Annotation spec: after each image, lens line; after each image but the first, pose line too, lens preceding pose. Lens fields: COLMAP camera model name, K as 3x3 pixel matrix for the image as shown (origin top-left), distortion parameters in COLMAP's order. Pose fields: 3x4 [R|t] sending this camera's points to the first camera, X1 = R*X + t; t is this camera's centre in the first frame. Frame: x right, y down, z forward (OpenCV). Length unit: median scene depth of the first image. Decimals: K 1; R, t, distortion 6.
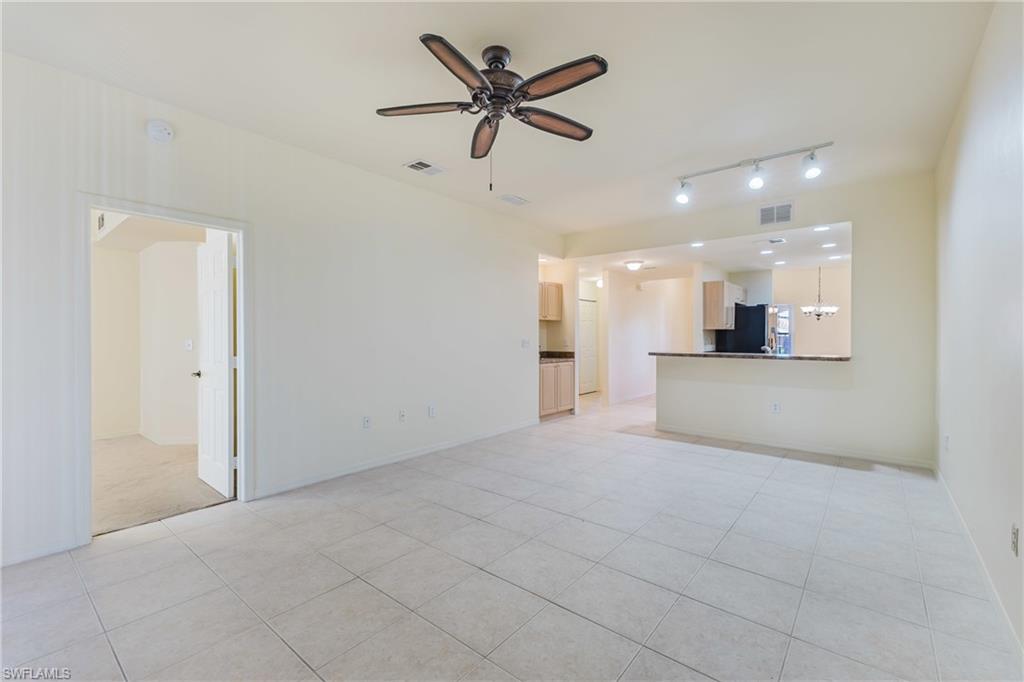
lens RADIAL K [[438.8, 0, 512.3], [0, 438.8, 337.5], [0, 0, 1]] dist [0.009012, -0.000882]
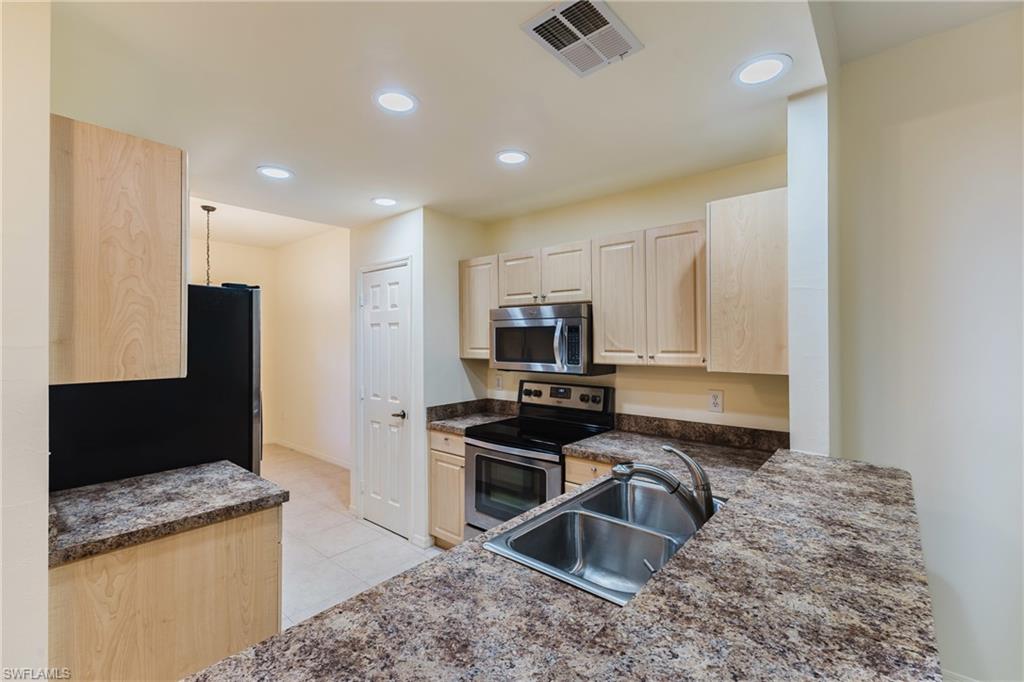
lens RADIAL K [[438.8, 0, 516.3], [0, 438.8, 340.8], [0, 0, 1]] dist [0.009012, -0.000882]
pose [[0.016407, -0.004205, 0.999857, 0.254153], [0.010581, 0.999936, 0.004032, -0.033729], [-0.999809, 0.010514, 0.016450, 0.789672]]
